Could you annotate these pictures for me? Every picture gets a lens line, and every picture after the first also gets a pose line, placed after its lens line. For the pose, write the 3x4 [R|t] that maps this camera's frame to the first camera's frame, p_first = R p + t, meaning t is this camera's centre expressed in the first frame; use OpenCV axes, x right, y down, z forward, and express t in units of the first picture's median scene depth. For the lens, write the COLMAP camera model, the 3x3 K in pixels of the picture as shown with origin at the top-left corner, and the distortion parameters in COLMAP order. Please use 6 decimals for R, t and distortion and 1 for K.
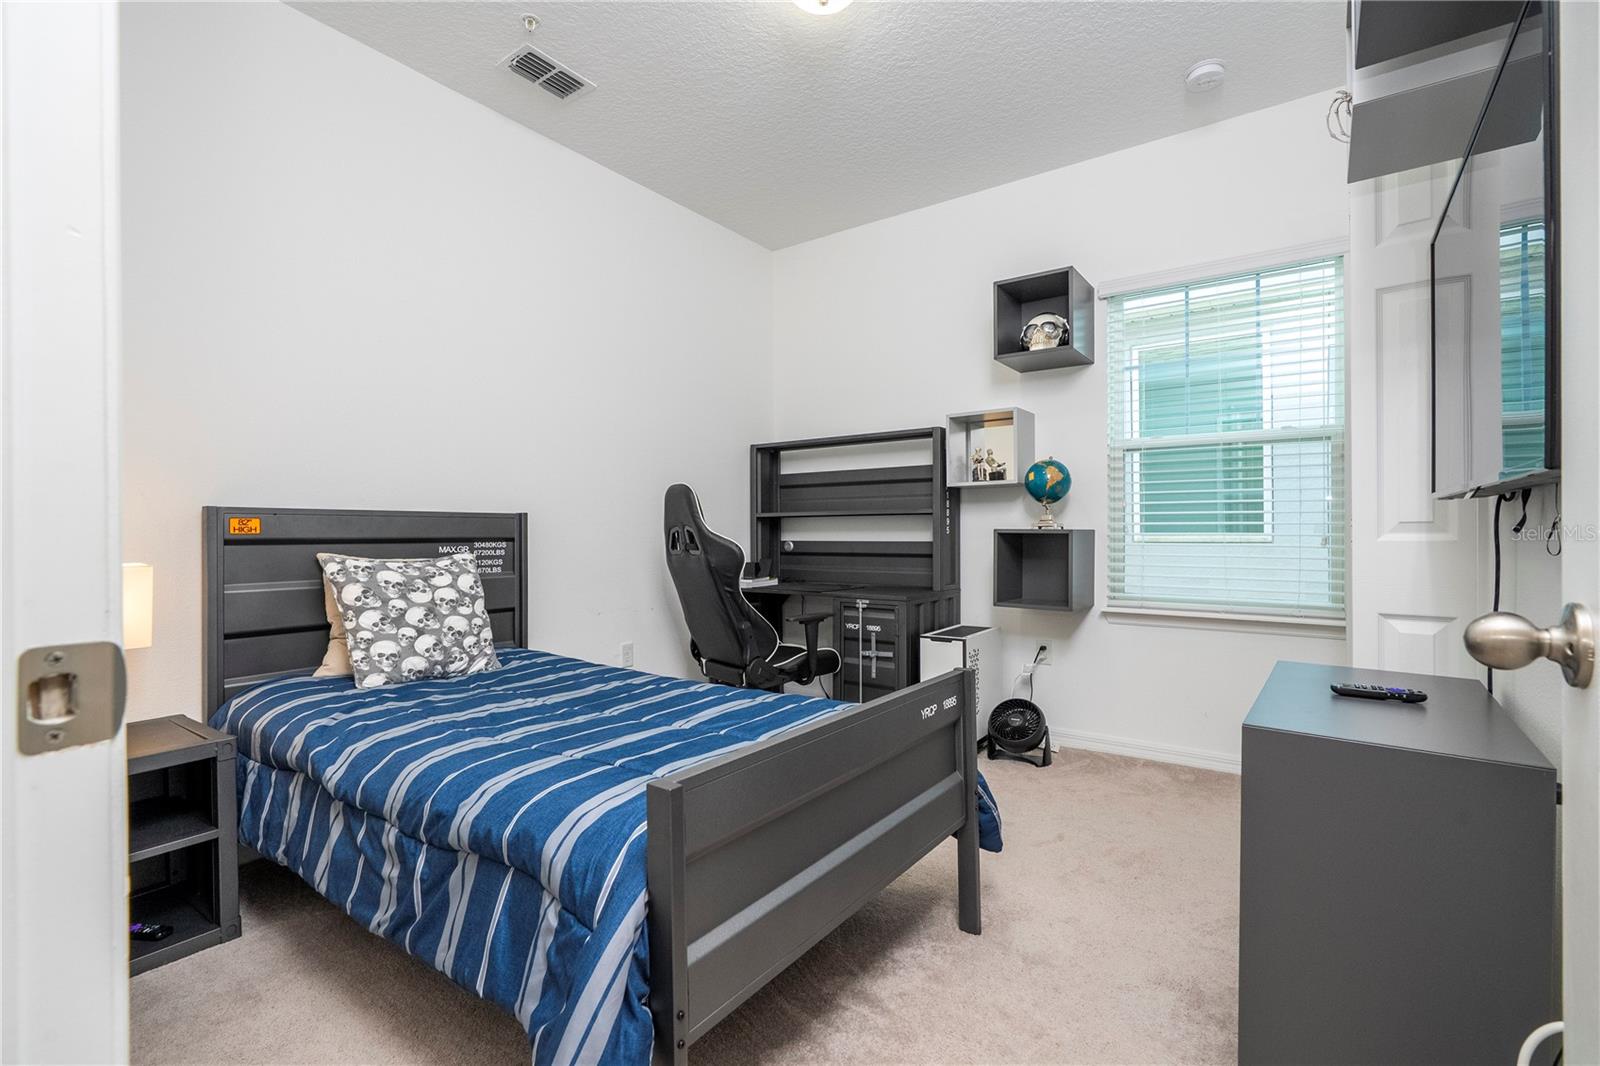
lens RADIAL K [[726.4, 0, 805.7], [0, 726.4, 527.3], [0, 0, 1]] dist [0.001146, 0.001621]
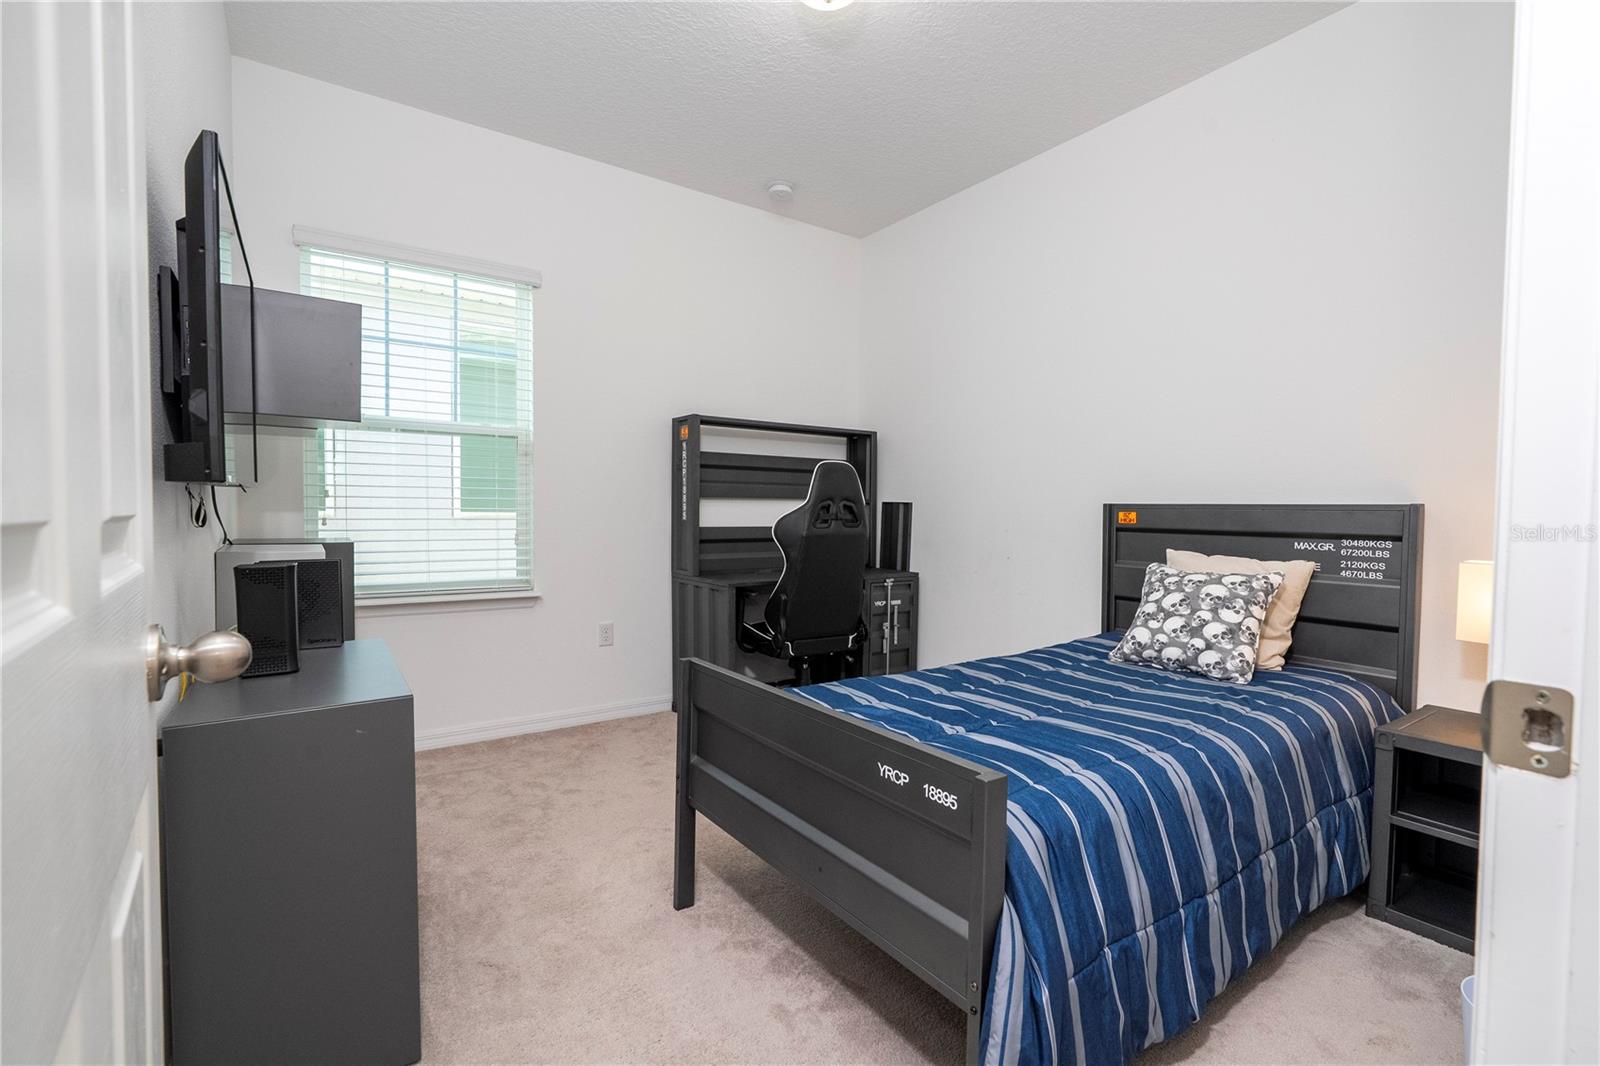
lens RADIAL K [[726.4, 0, 805.3], [0, 726.4, 531.2], [0, 0, 1]] dist [0.001146, 0.001621]
pose [[-0.316871, 0.035166, -0.947817, 0.580869], [0.000628, 0.999320, 0.036867, -0.022327], [0.948468, 0.011087, -0.316678, 0.721610]]
